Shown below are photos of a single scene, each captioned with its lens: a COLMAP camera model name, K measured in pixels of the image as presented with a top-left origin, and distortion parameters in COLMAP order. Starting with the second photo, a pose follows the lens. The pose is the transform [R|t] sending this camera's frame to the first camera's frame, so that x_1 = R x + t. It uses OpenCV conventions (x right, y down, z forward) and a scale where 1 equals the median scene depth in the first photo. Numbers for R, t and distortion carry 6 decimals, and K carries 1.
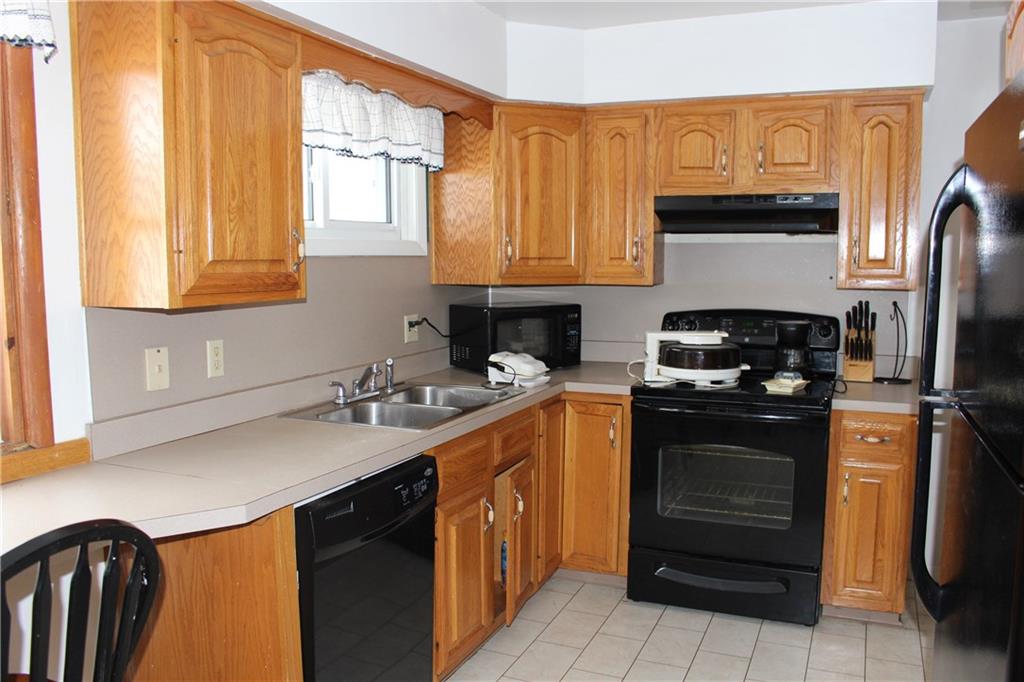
lens RADIAL K [[845.3, 0, 512.0], [0, 845.3, 341.0], [0, 0, 1]] dist [-0.102868, 0.004835]
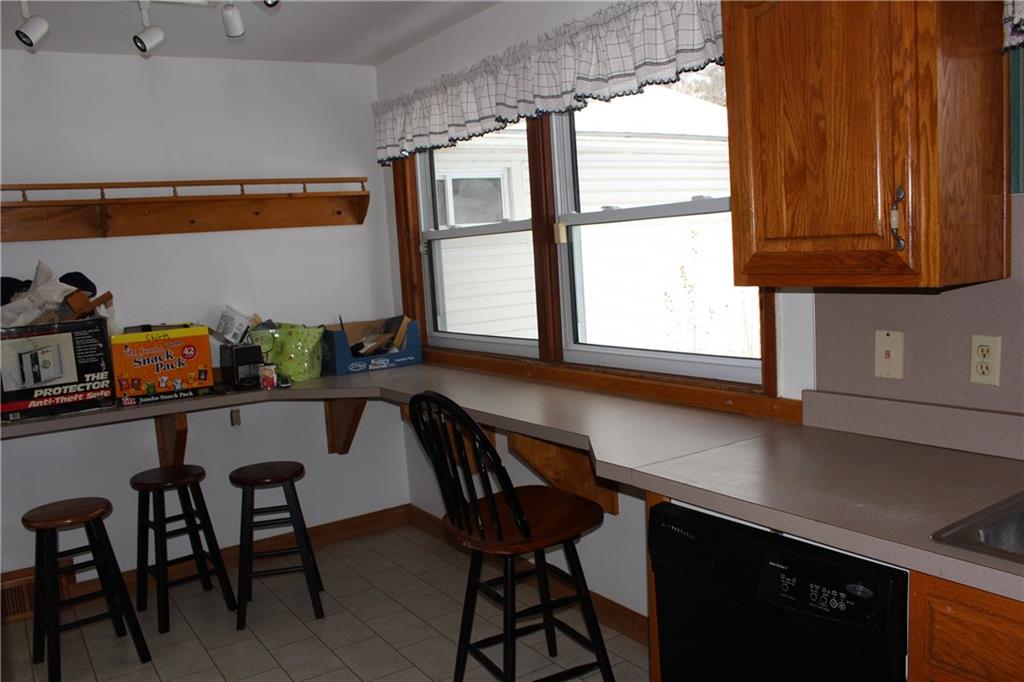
lens RADIAL K [[845.3, 0, 512.0], [0, 845.3, 341.0], [0, 0, 1]] dist [-0.102868, 0.004835]
pose [[-0.533618, 0.126079, -0.836275, 0.550779], [-0.025608, 0.985963, 0.164986, -0.121990], [0.845338, 0.109455, -0.522899, 1.179337]]
